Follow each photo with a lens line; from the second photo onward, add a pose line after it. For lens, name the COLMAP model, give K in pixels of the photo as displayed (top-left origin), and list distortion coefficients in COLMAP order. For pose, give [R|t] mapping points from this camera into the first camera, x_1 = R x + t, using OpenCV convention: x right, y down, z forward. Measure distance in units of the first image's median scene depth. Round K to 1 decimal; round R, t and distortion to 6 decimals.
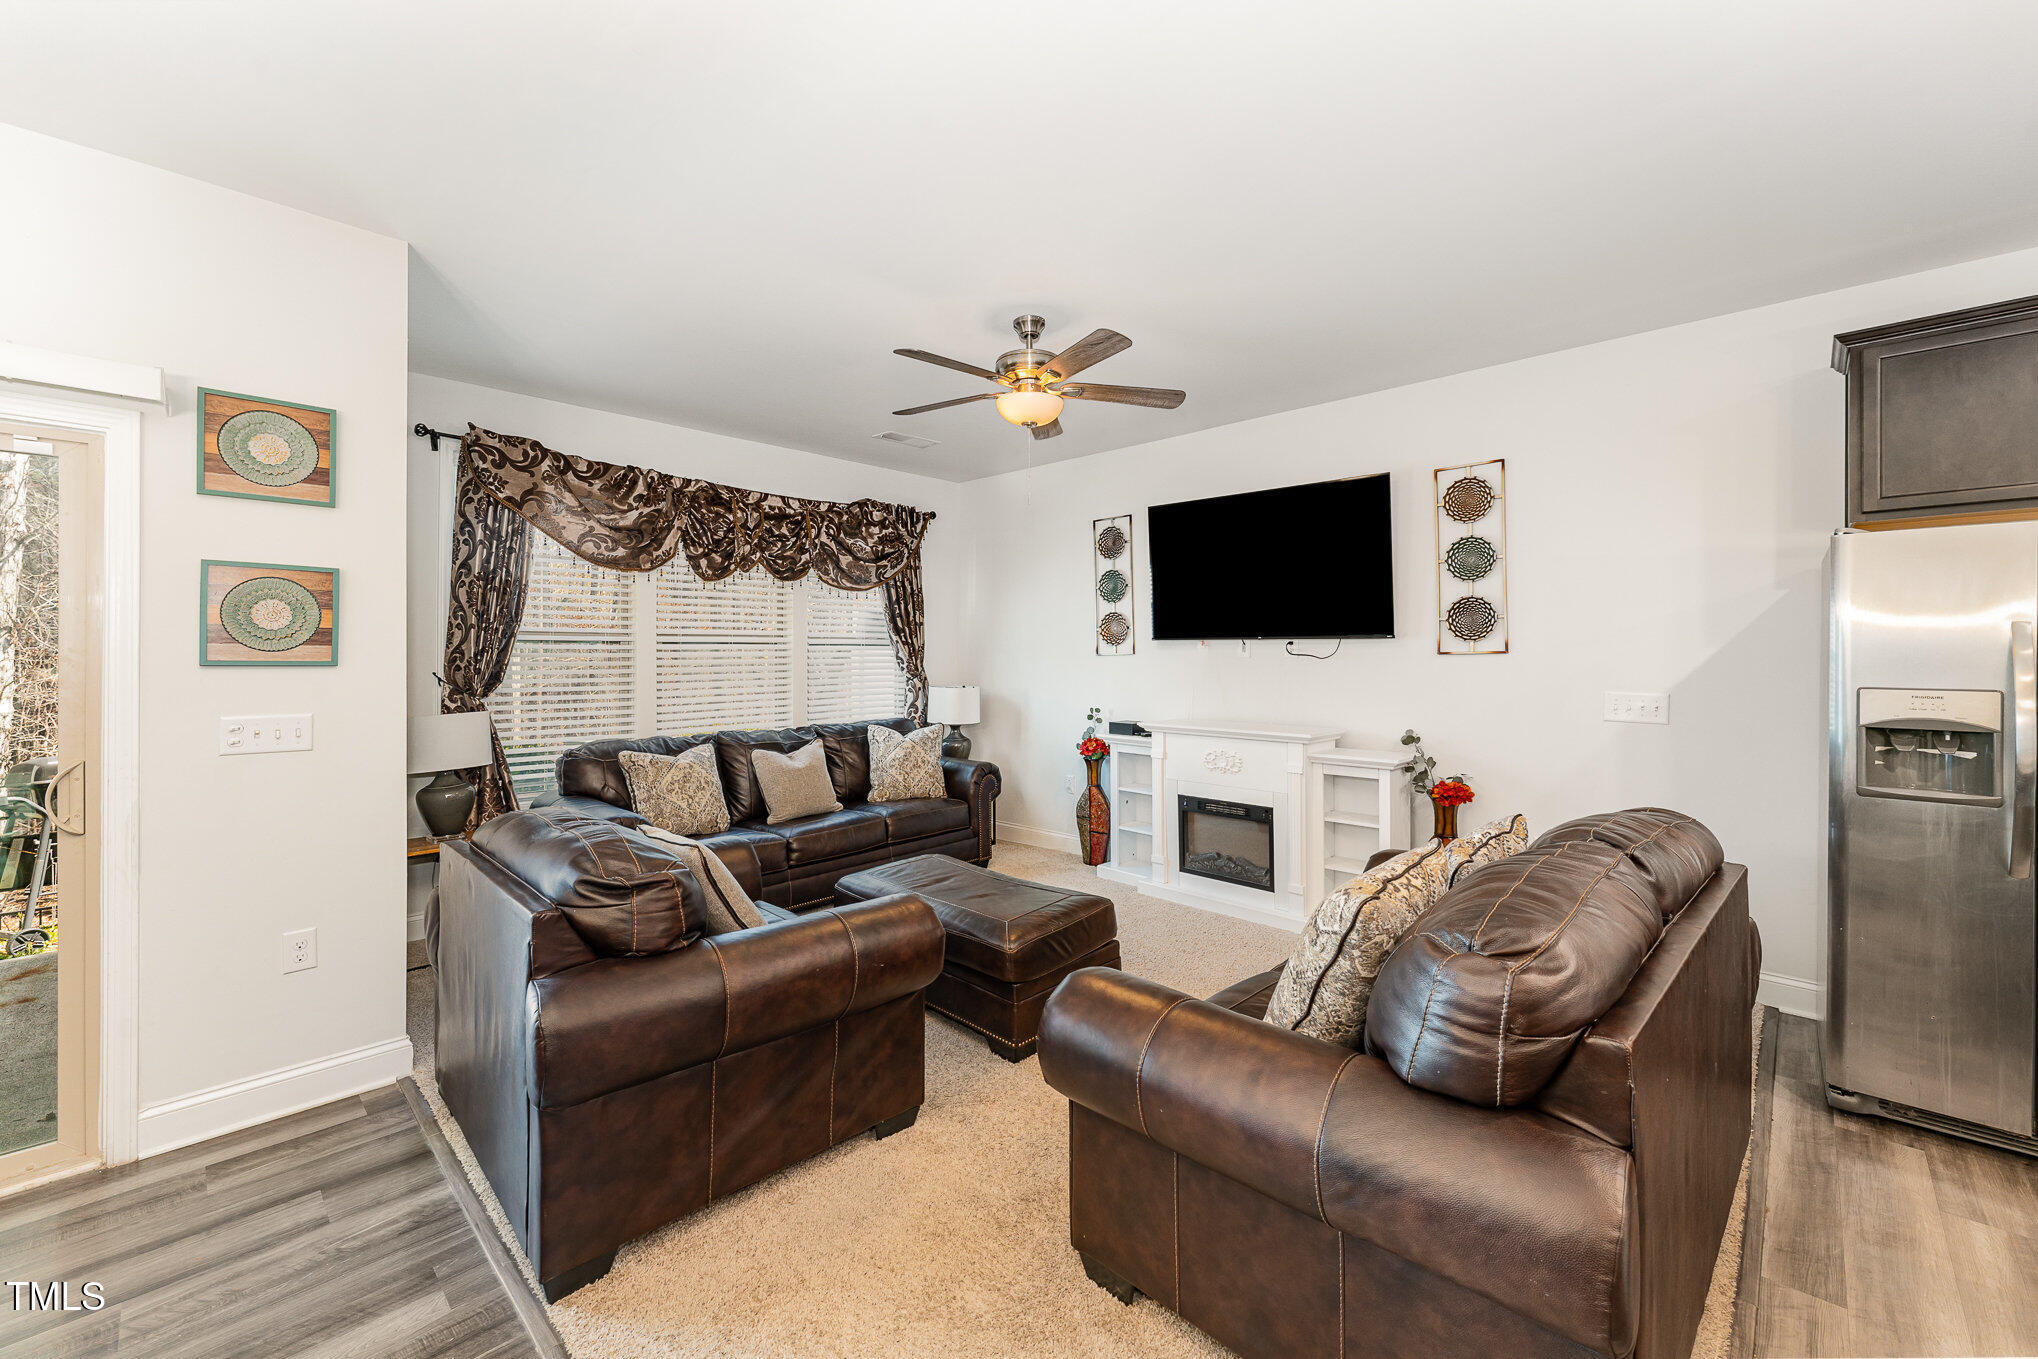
lens RADIAL K [[823.1, 0, 1016.8], [0, 823.1, 662.3], [0, 0, 1]] dist [-0.002657, 0.001759]
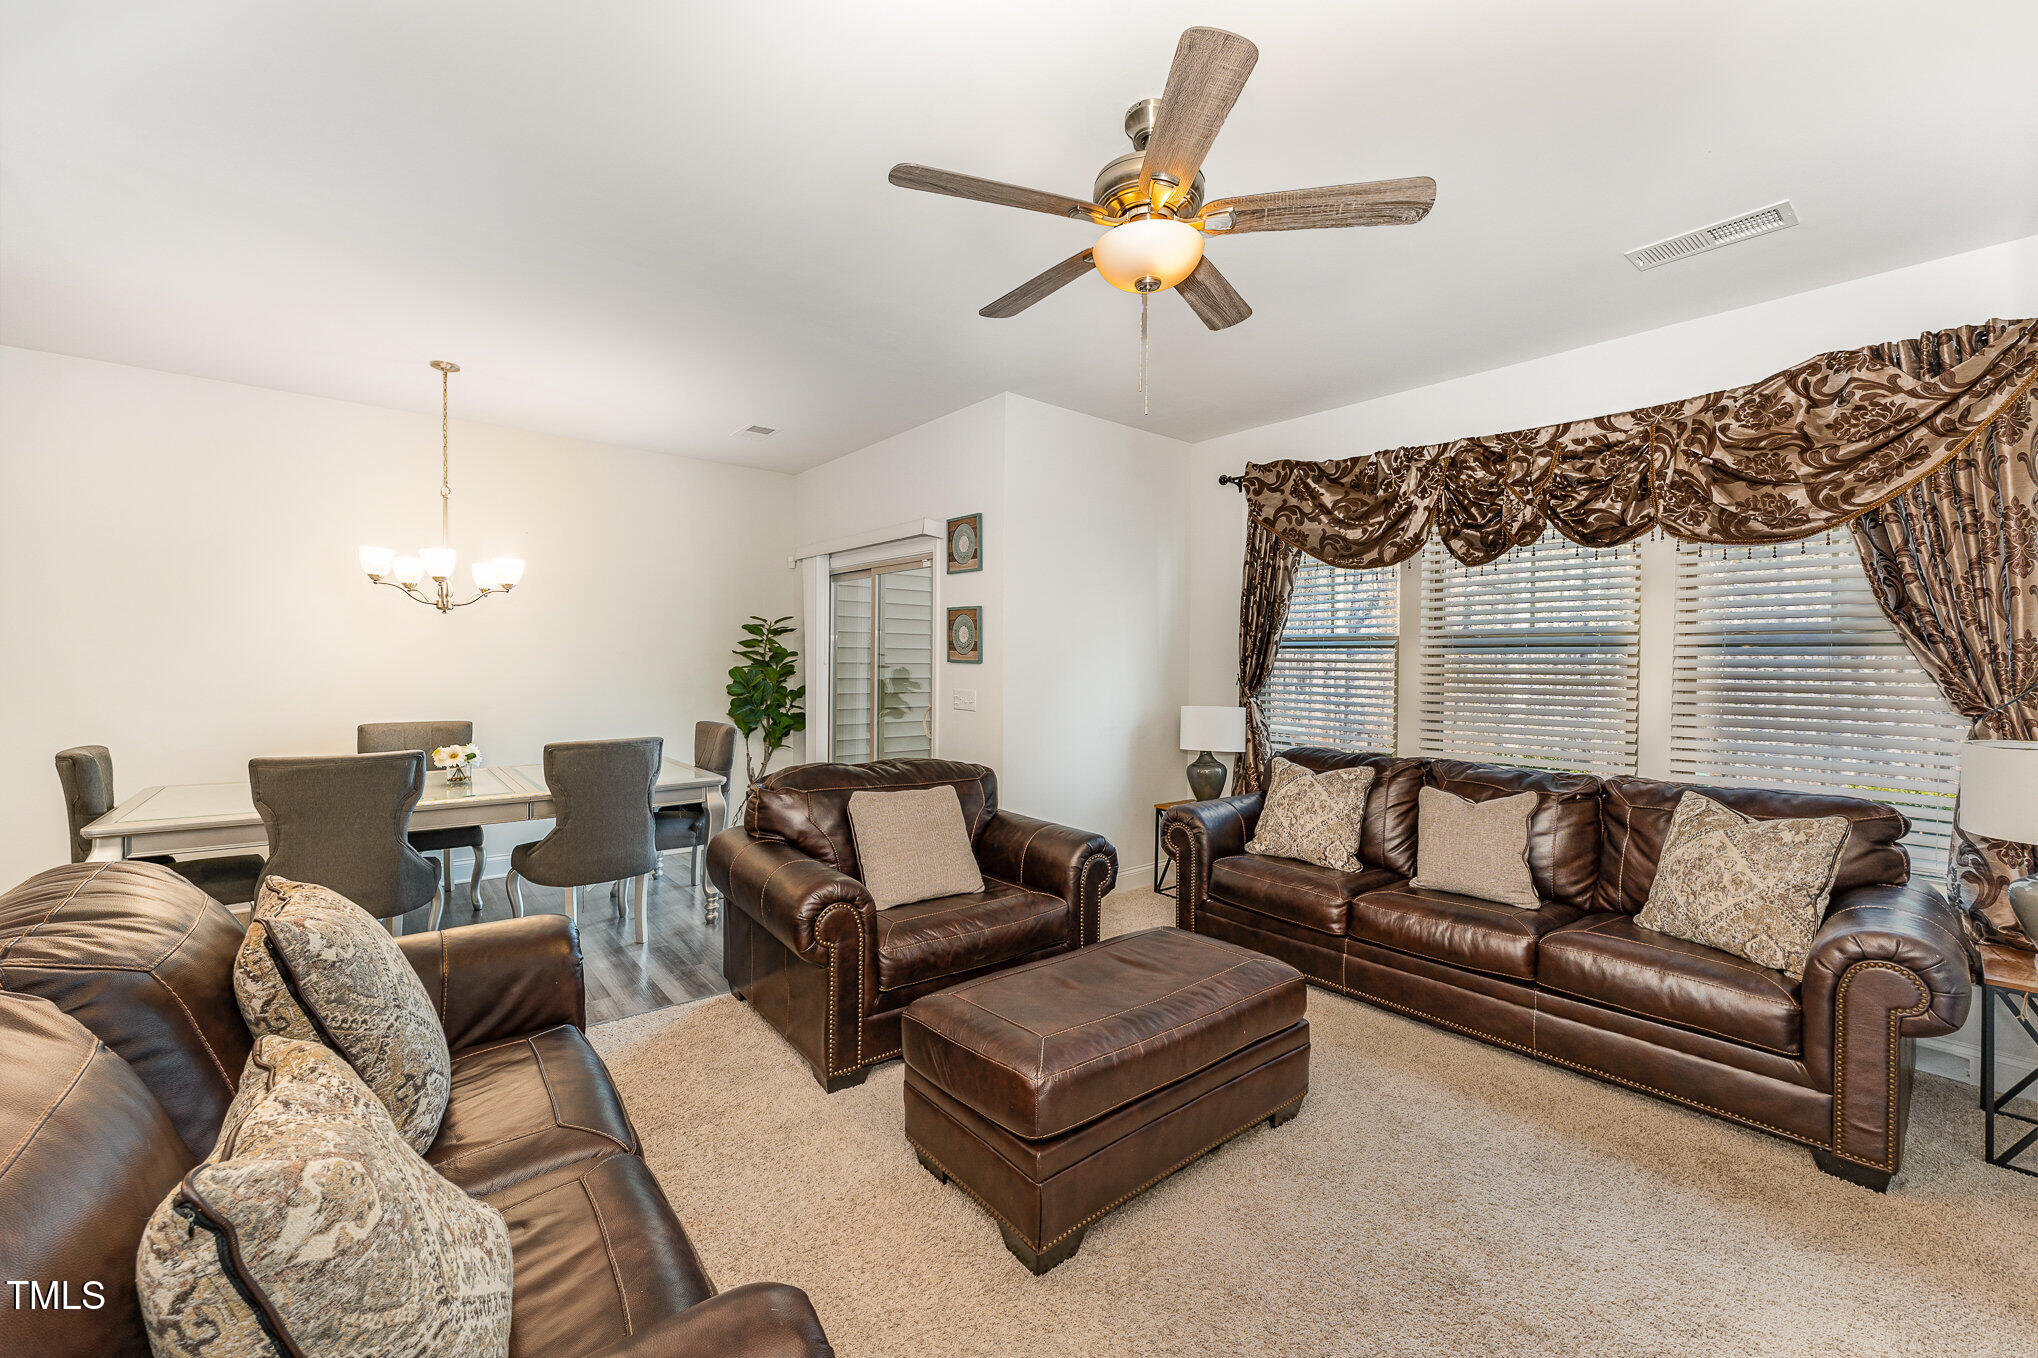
lens RADIAL K [[823.1, 0, 1020.8], [0, 823.1, 672.7], [0, 0, 1]] dist [-0.002657, 0.001759]
pose [[-0.105424, 0.014207, -0.994326, 0.463437], [-0.016300, 0.999739, 0.016012, -0.003600], [0.994294, 0.017896, -0.105164, 0.693429]]
